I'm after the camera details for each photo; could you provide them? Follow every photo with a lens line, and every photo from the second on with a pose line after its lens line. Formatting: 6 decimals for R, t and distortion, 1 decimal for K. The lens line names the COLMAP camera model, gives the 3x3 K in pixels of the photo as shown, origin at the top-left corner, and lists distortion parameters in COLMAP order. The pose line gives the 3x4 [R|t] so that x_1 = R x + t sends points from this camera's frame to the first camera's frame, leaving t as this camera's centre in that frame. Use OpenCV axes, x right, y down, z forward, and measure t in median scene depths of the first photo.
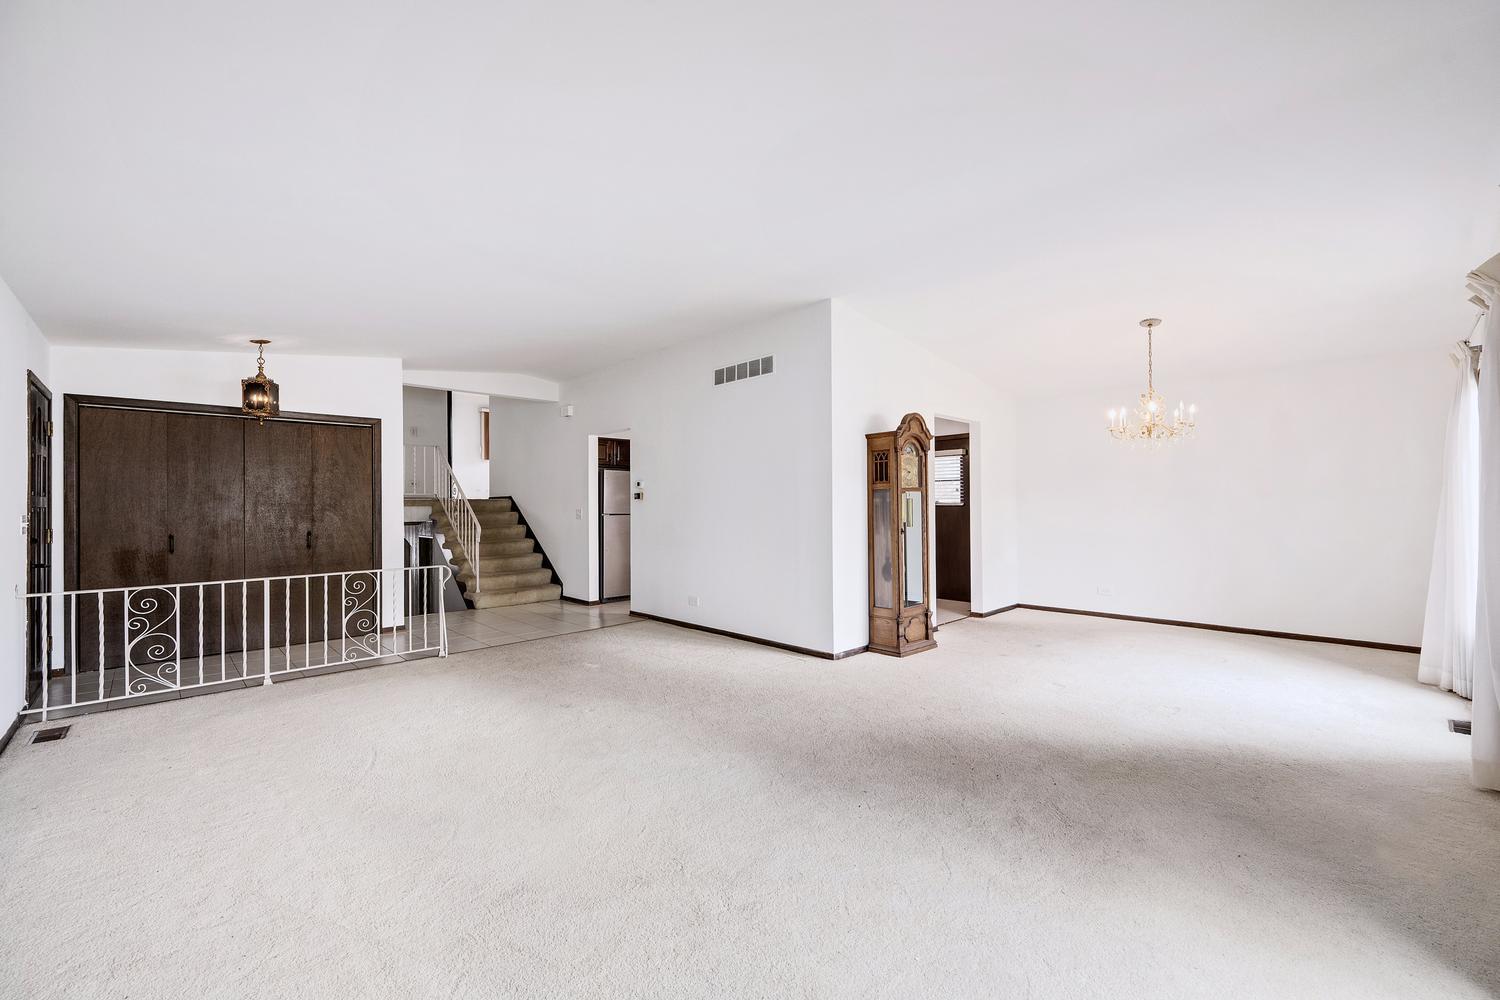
lens RADIAL K [[644.2, 0, 739.2], [0, 644.2, 494.0], [0, 0, 1]] dist [-0.002810, -0.000481]
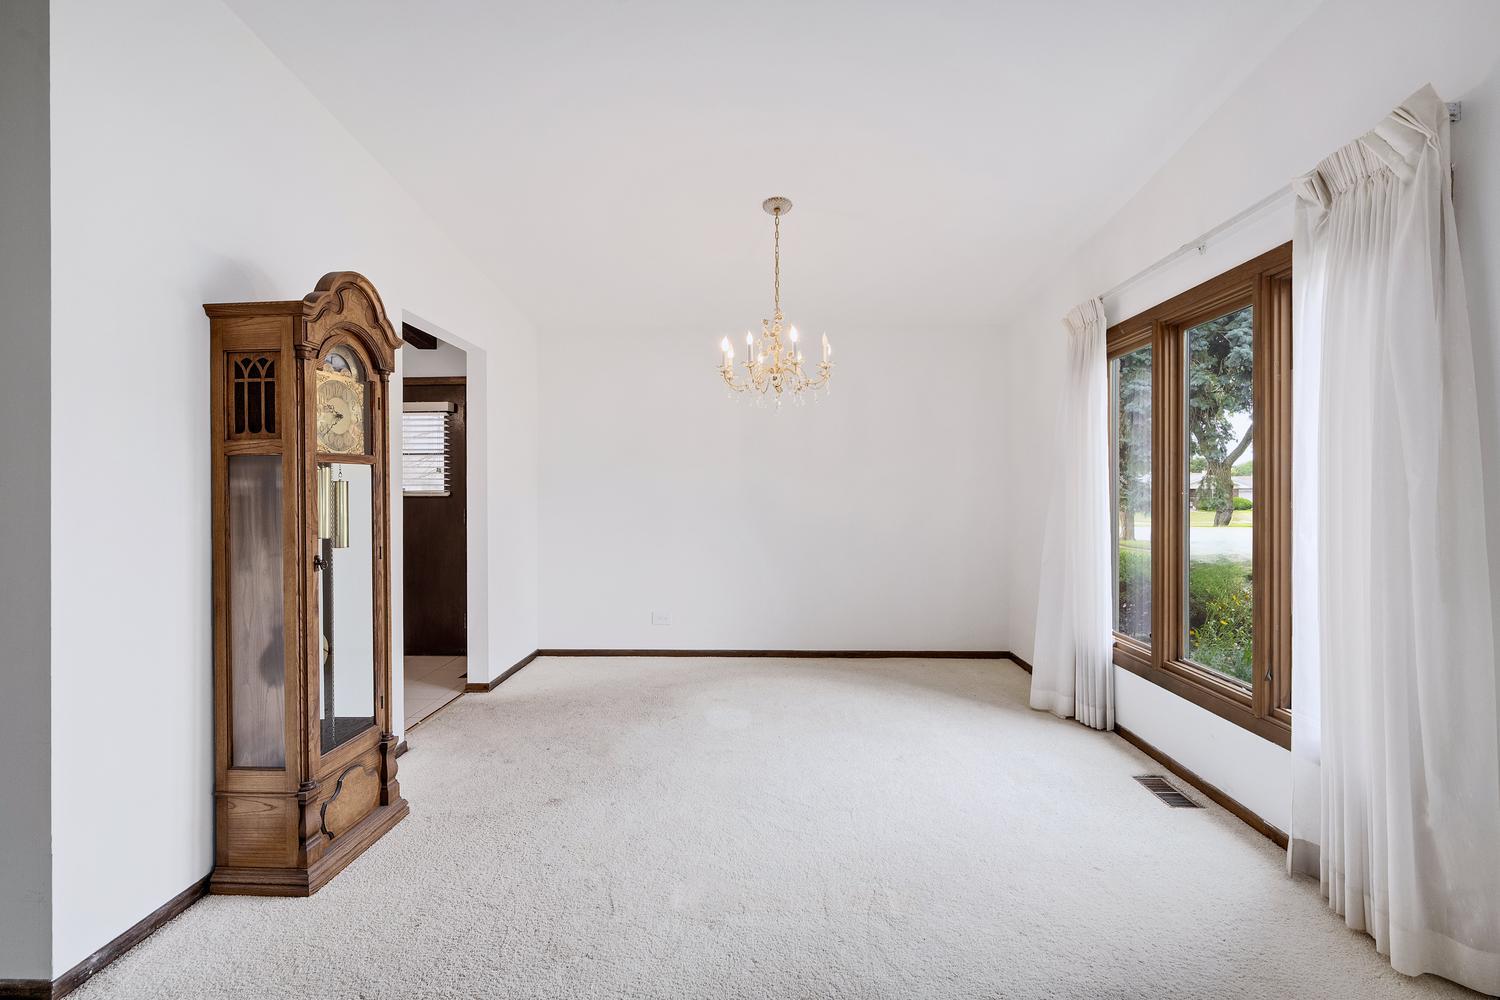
lens RADIAL K [[644.2, 0, 739.2], [0, 644.2, 494.0], [0, 0, 1]] dist [-0.002810, -0.000481]
pose [[0.702589, 0.001669, 0.711594, 0.150990], [-0.013280, 0.999854, 0.010767, 0.007914], [-0.711472, -0.017015, 0.702508, 0.528273]]
